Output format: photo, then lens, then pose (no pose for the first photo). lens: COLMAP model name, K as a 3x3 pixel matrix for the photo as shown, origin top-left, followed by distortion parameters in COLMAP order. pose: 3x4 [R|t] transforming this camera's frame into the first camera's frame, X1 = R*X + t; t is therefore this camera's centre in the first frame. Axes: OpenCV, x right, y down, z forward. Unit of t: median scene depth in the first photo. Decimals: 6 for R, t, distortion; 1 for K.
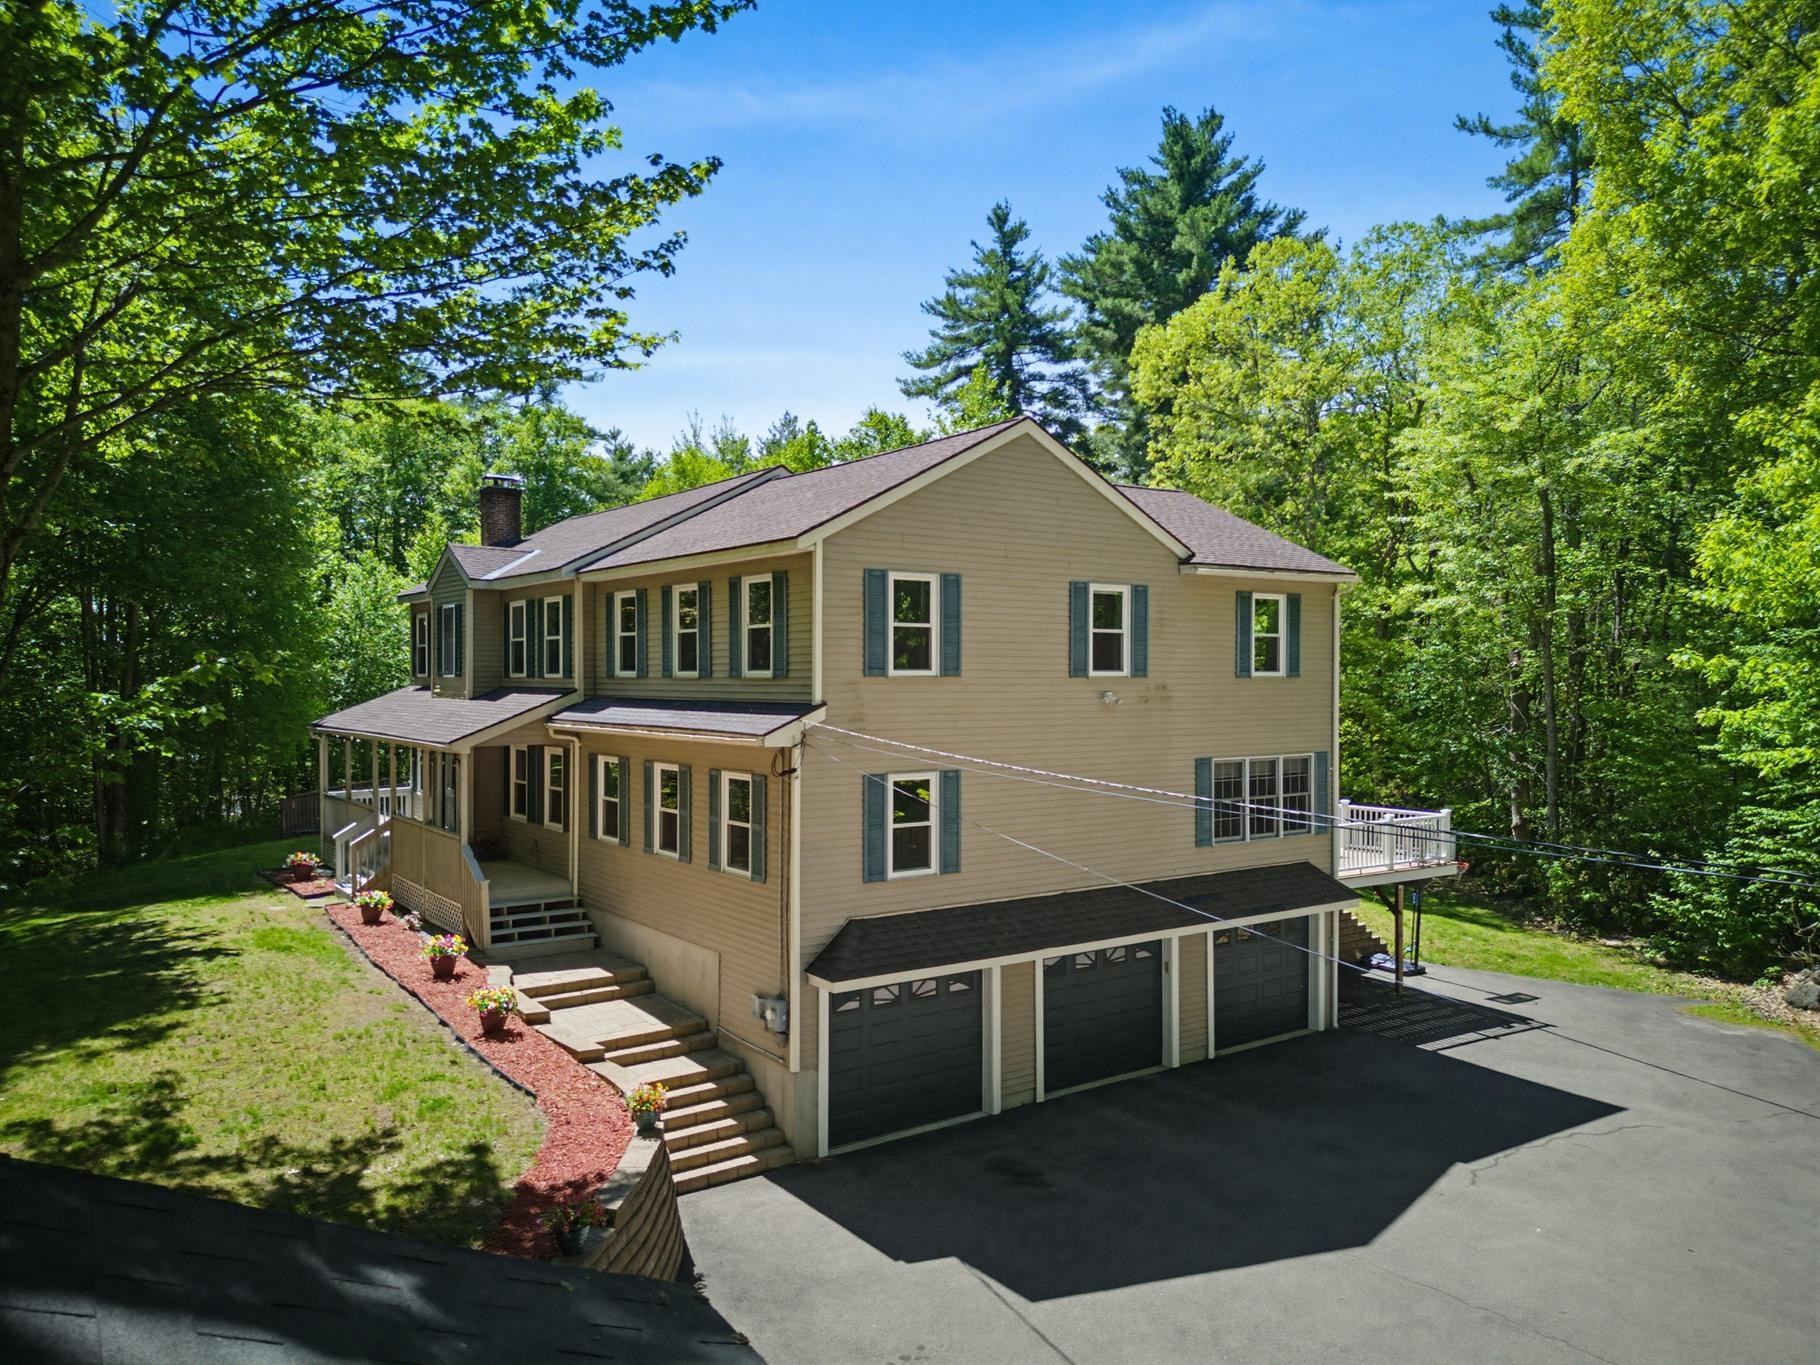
lens RADIAL K [[1319.6, 0, 910.0], [0, 1319.6, 682.5], [0, 0, 1]] dist [0.040211, -0.004639]
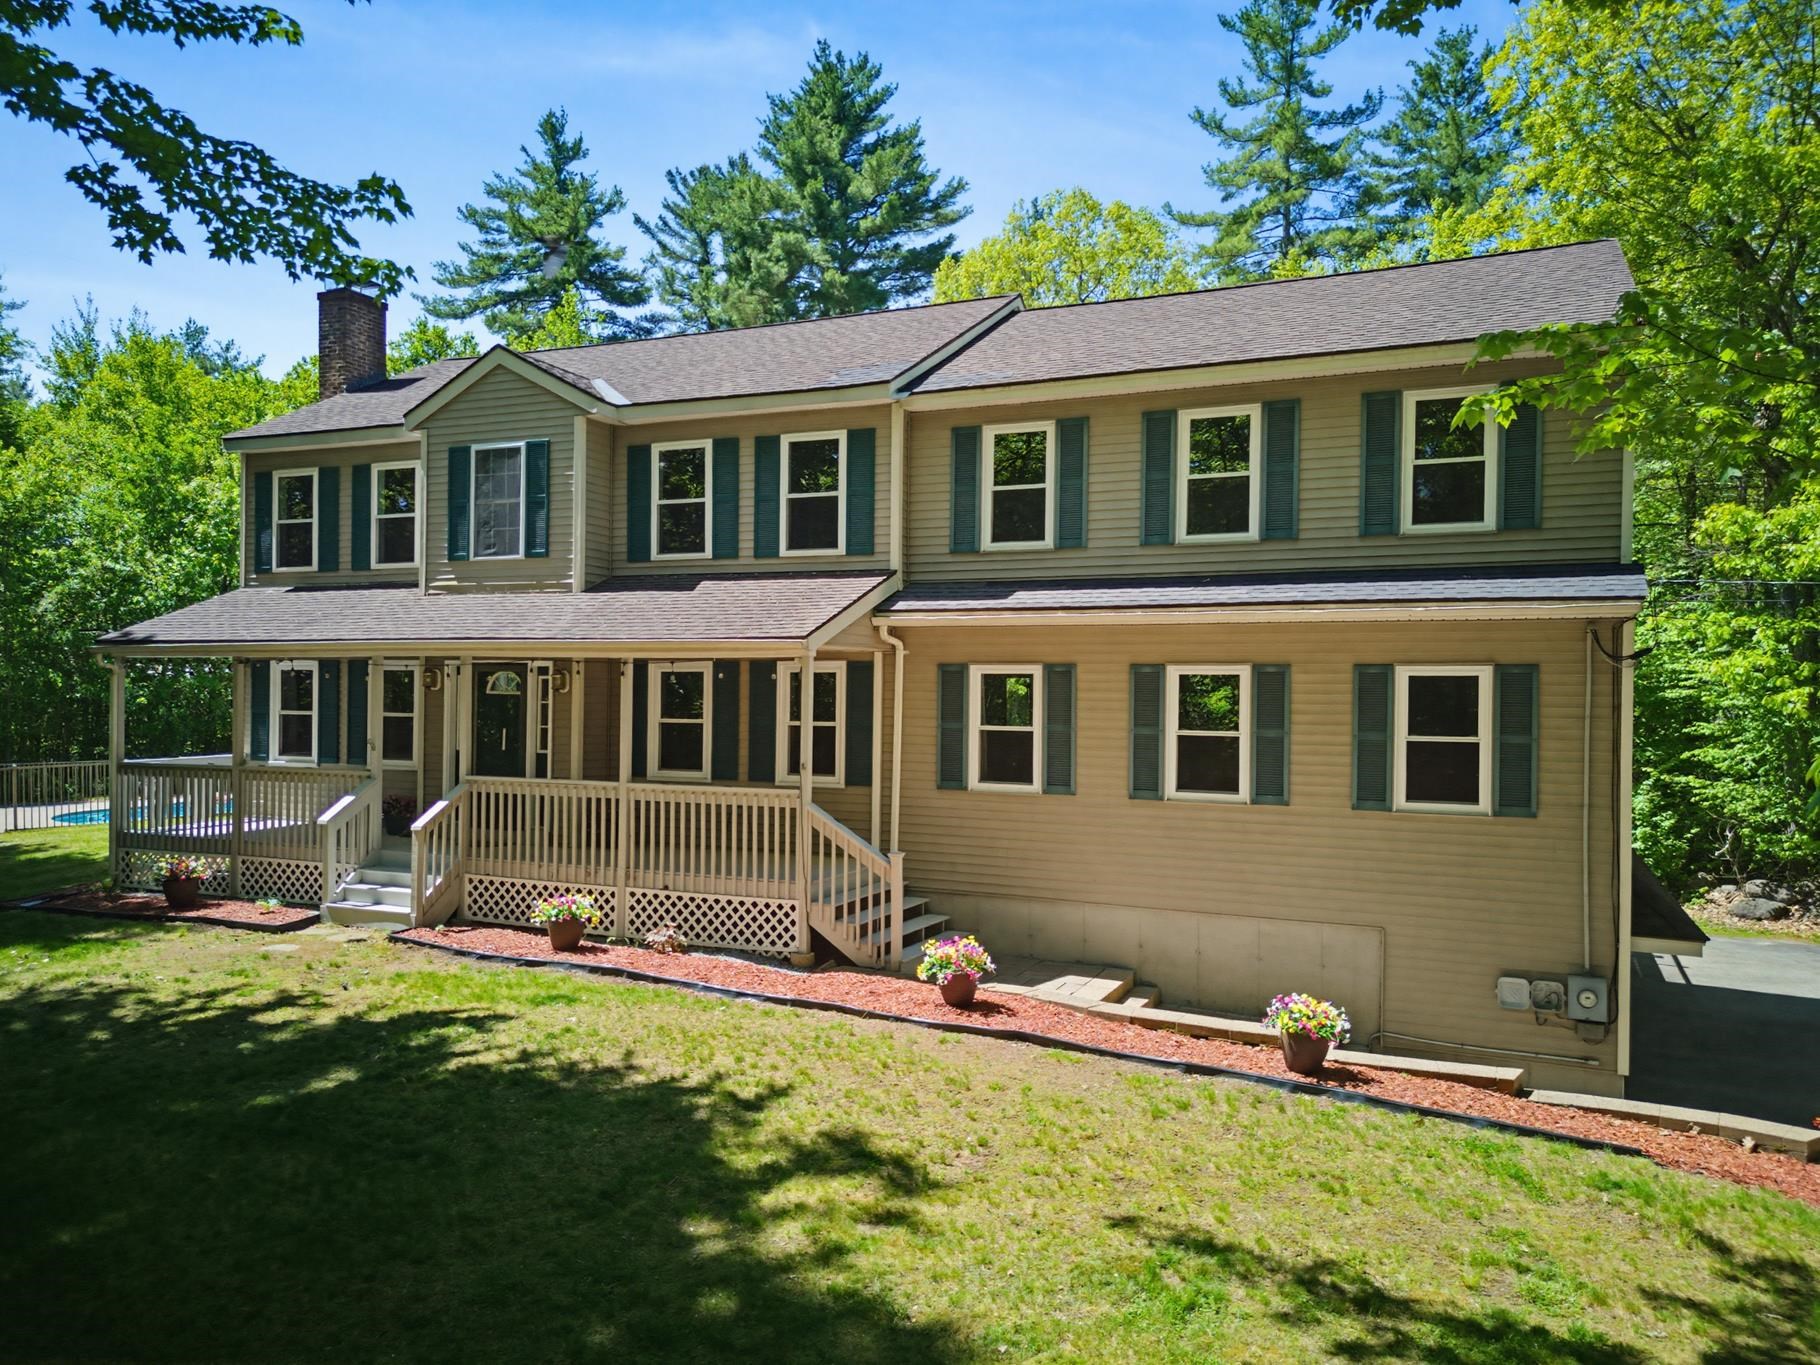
lens RADIAL K [[1319.6, 0, 910.0], [0, 1319.6, 682.5], [0, 0, 1]] dist [0.040211, -0.004639]
pose [[0.849876, 0.009229, 0.526902, -0.317965], [-0.003857, 0.999929, -0.011293, 0.037180], [-0.526969, 0.007565, 0.849851, 0.229996]]
